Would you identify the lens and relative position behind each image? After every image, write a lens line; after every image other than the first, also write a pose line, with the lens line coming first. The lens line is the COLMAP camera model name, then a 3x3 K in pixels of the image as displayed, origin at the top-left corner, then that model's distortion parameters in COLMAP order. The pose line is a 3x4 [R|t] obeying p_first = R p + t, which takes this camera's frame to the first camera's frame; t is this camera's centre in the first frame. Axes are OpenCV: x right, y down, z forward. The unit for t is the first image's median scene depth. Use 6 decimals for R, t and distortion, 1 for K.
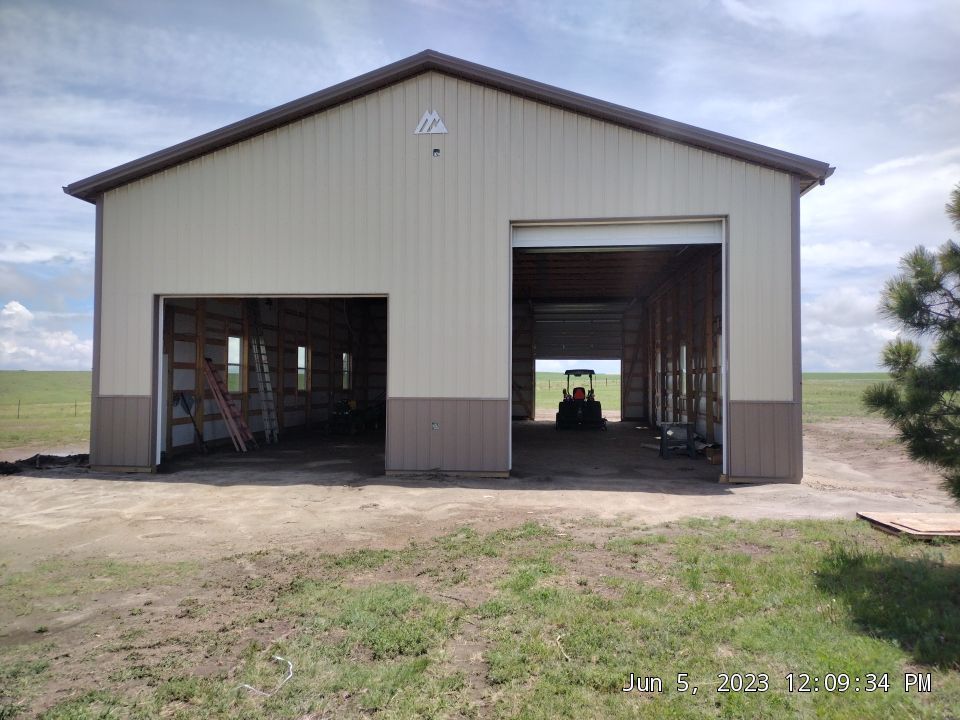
lens RADIAL K [[691.9, 0, 478.9], [0, 691.9, 355.2], [0, 0, 1]] dist [0.179026, -0.397479]
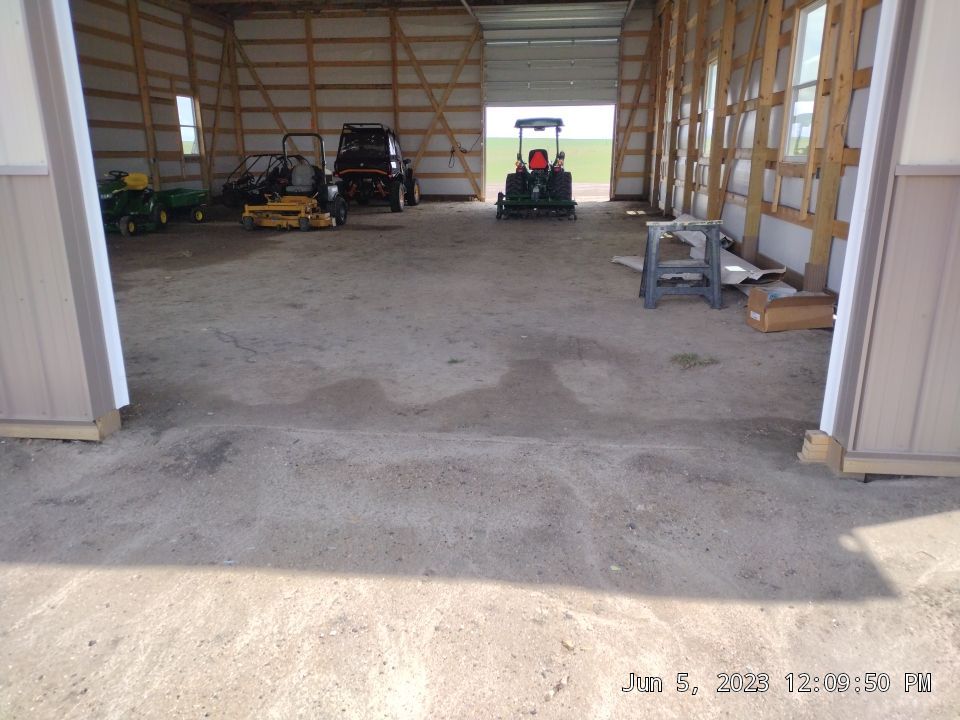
lens RADIAL K [[691.9, 0, 478.9], [0, 691.9, 355.2], [0, 0, 1]] dist [0.179026, -0.397479]
pose [[0.999894, -0.004169, -0.013935, 0.097170], [0.008378, 0.948237, 0.317454, 0.021153], [0.011890, -0.317537, 0.948171, 0.338631]]
